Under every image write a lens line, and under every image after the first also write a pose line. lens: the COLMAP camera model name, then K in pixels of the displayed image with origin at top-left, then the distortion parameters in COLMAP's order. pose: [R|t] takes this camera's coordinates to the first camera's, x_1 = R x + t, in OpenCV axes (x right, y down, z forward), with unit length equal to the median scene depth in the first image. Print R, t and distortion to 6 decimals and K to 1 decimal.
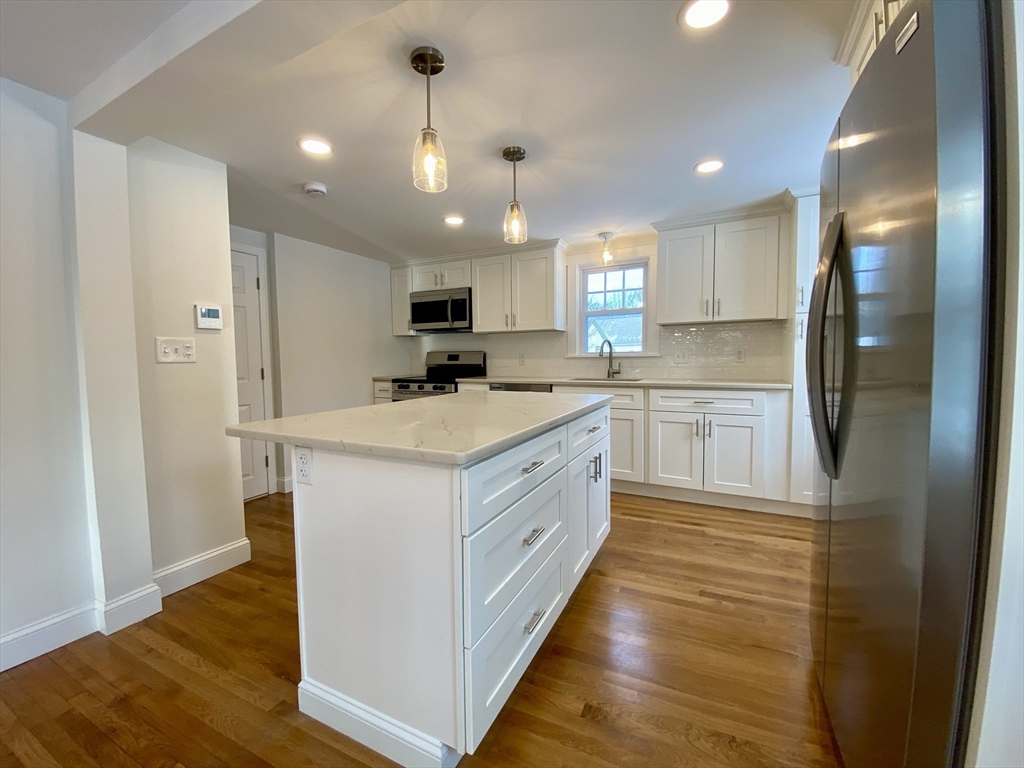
lens RADIAL K [[417.8, 0, 514.1], [0, 417.8, 382.4], [0, 0, 1]] dist [0.002167, -0.010060]
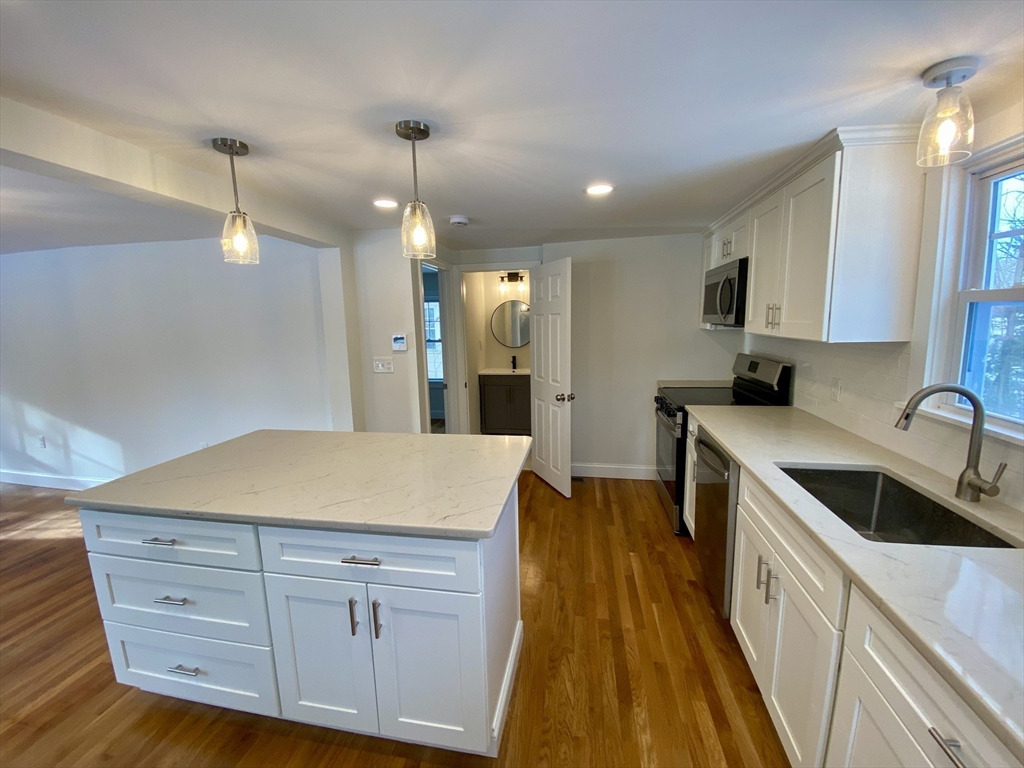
lens RADIAL K [[417.8, 0, 514.1], [0, 417.8, 382.4], [0, 0, 1]] dist [0.002167, -0.010060]
pose [[0.269689, 0.152888, -0.950733, 0.464740], [-0.035494, 0.988223, 0.148848, -0.148274], [0.962293, -0.006397, 0.271940, 0.589909]]
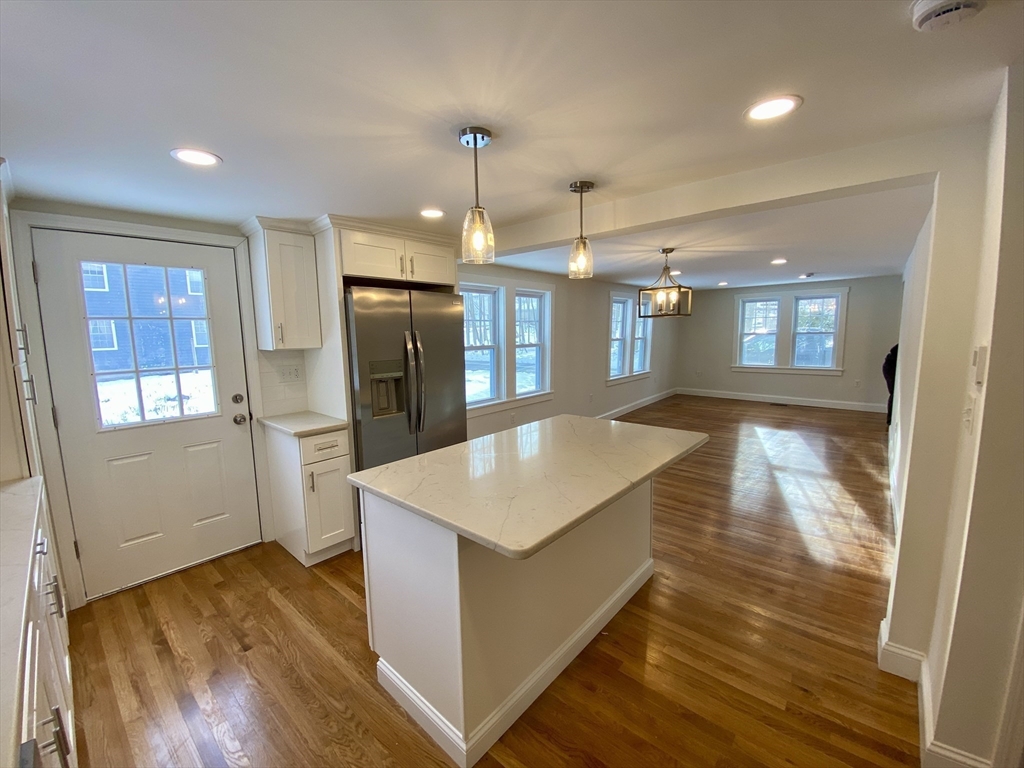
lens RADIAL K [[417.8, 0, 514.1], [0, 417.8, 382.4], [0, 0, 1]] dist [0.002167, -0.010060]
pose [[-0.961710, -0.010299, 0.273876, -0.154862], [0.040370, 0.983070, 0.178727, -0.163044], [-0.271080, 0.182940, -0.945013, 1.041842]]
